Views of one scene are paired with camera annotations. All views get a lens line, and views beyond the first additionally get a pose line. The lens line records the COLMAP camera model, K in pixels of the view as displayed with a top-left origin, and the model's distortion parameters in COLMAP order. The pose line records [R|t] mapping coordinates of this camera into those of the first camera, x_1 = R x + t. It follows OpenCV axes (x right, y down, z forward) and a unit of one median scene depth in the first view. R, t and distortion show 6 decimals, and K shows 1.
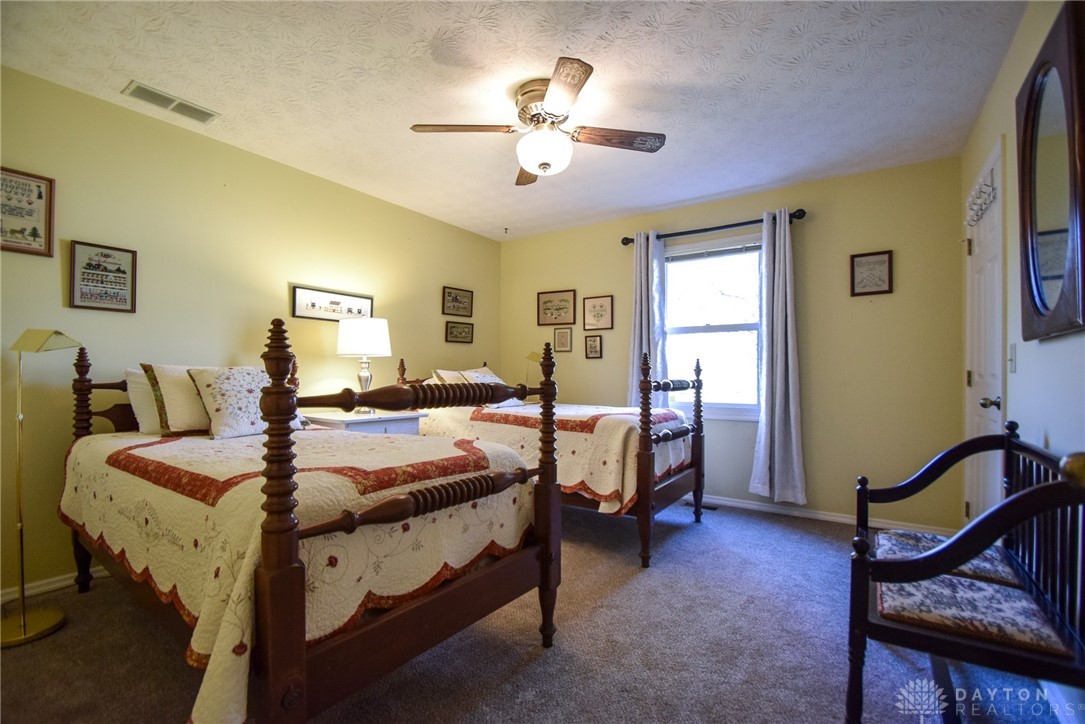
lens RADIAL K [[481.0, 0, 547.6], [0, 481.0, 375.1], [0, 0, 1]] dist [0.000115, 0.000148]
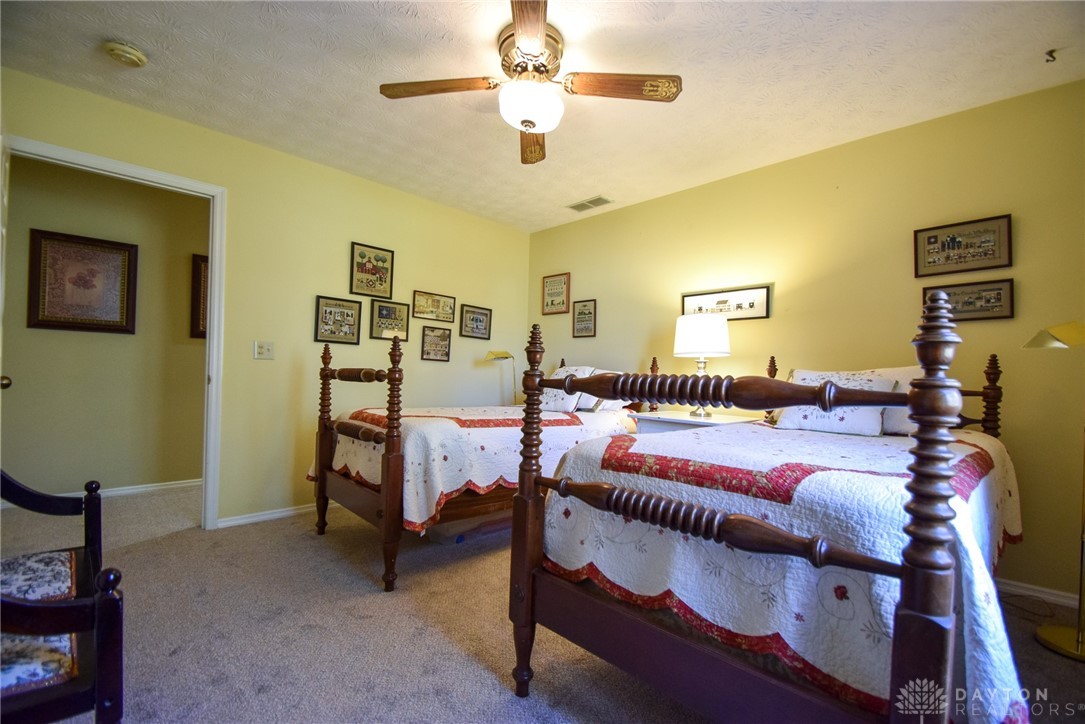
lens RADIAL K [[481.0, 0, 547.6], [0, 481.0, 375.1], [0, 0, 1]] dist [0.000115, 0.000148]
pose [[-0.160779, -0.006766, -0.986967, 0.755307], [-0.016107, 0.999861, -0.004231, 0.010886], [0.986859, 0.015217, -0.160866, 1.056607]]
